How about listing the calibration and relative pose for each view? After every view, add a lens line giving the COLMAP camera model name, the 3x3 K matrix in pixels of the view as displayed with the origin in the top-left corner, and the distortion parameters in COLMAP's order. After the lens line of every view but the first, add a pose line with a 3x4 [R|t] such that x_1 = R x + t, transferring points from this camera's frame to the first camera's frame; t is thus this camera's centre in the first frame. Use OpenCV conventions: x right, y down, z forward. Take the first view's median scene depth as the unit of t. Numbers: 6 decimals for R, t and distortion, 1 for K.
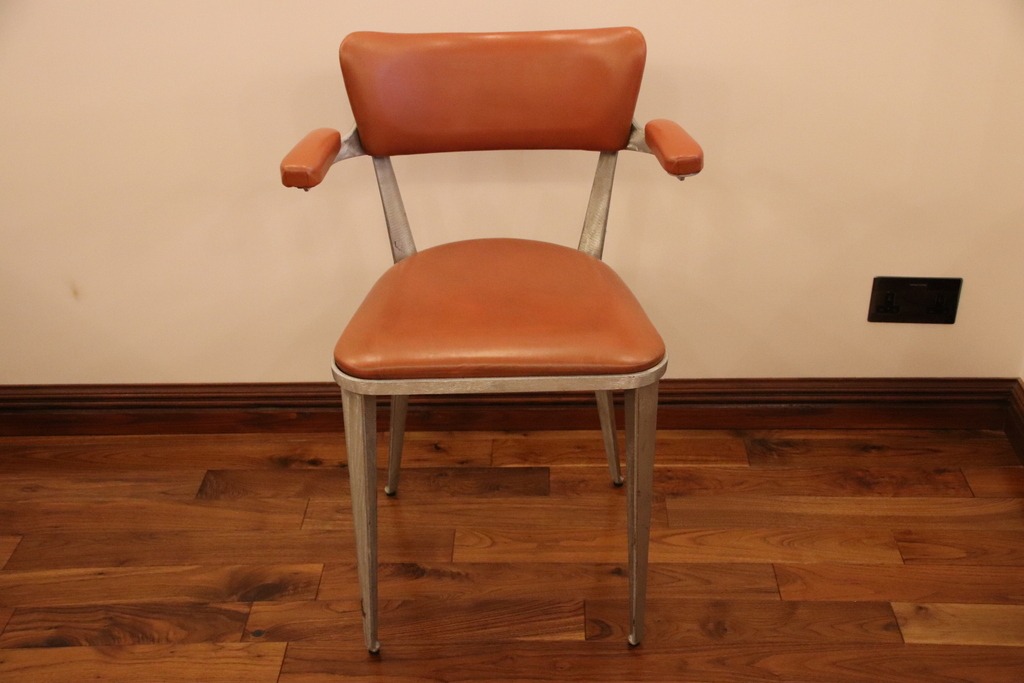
lens RADIAL K [[1211.1, 0, 506.1], [0, 1211.1, 346.1], [0, 0, 1]] dist [0.109774, 0.000000]
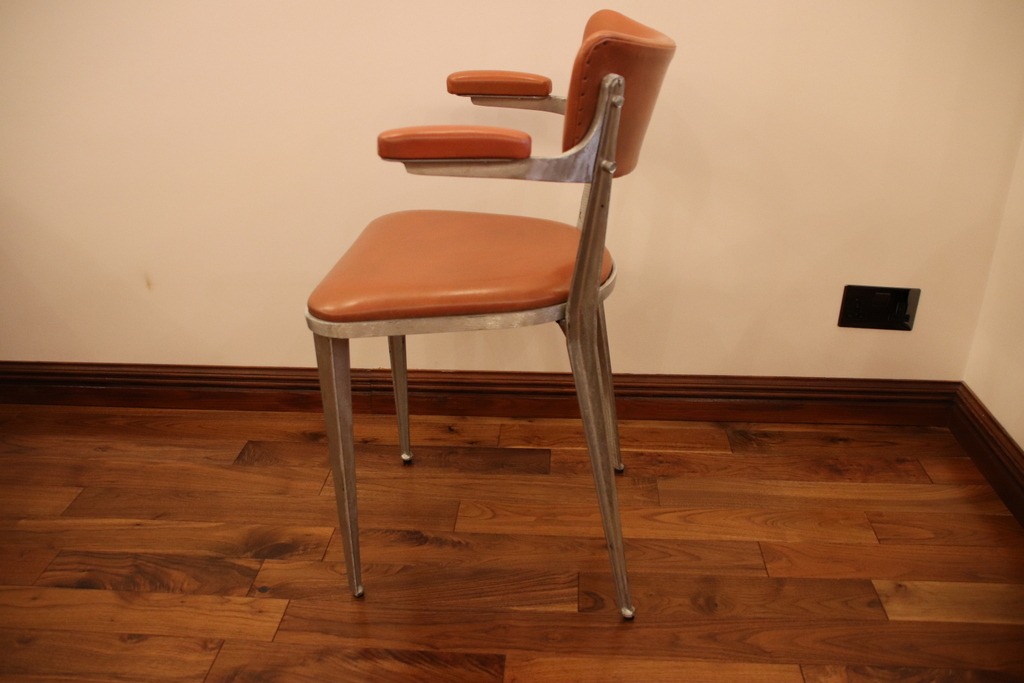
lens RADIAL K [[814.8, 0, 503.5], [0, 814.8, 356.1], [0, 0, 1]] dist [-0.117394, 0.082076]
pose [[0.998942, 0.029925, -0.034918, 0.017424], [-0.031383, 0.998626, -0.041974, 0.051350], [0.033614, 0.043025, 0.998508, 0.279465]]
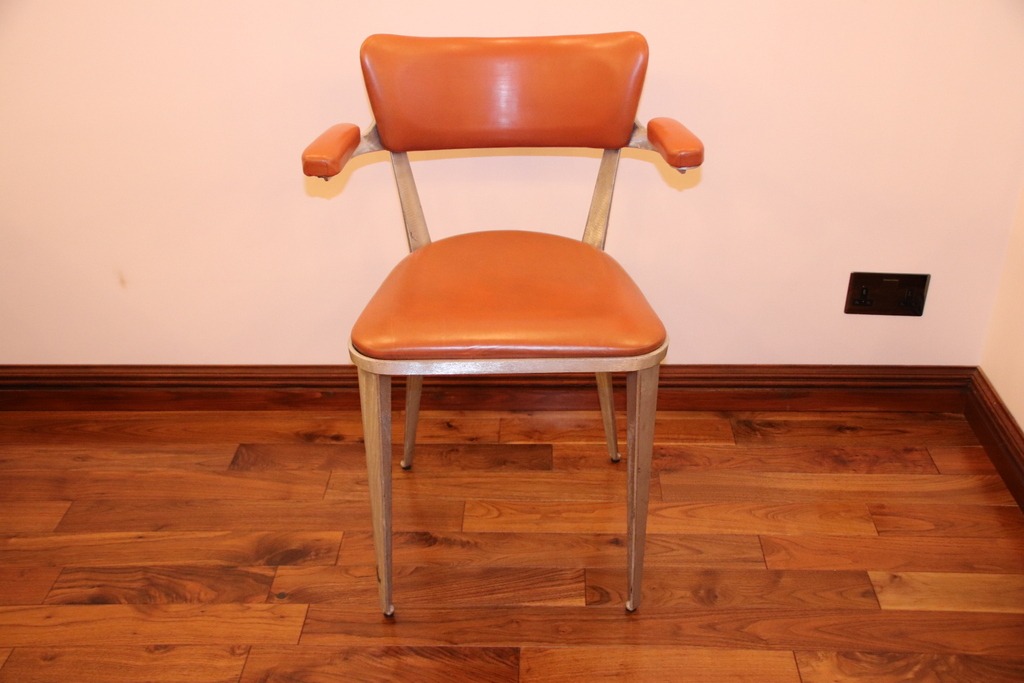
lens RADIAL K [[1024.4, 0, 506.7], [0, 1024.4, 352.6], [0, 0, 1]] dist [0.028399, 0.000000]
pose [[0.999958, 0.008622, -0.002980, -0.003202], [-0.008585, 0.999887, 0.012316, 0.006873], [0.003086, -0.012290, 0.999920, 0.086326]]
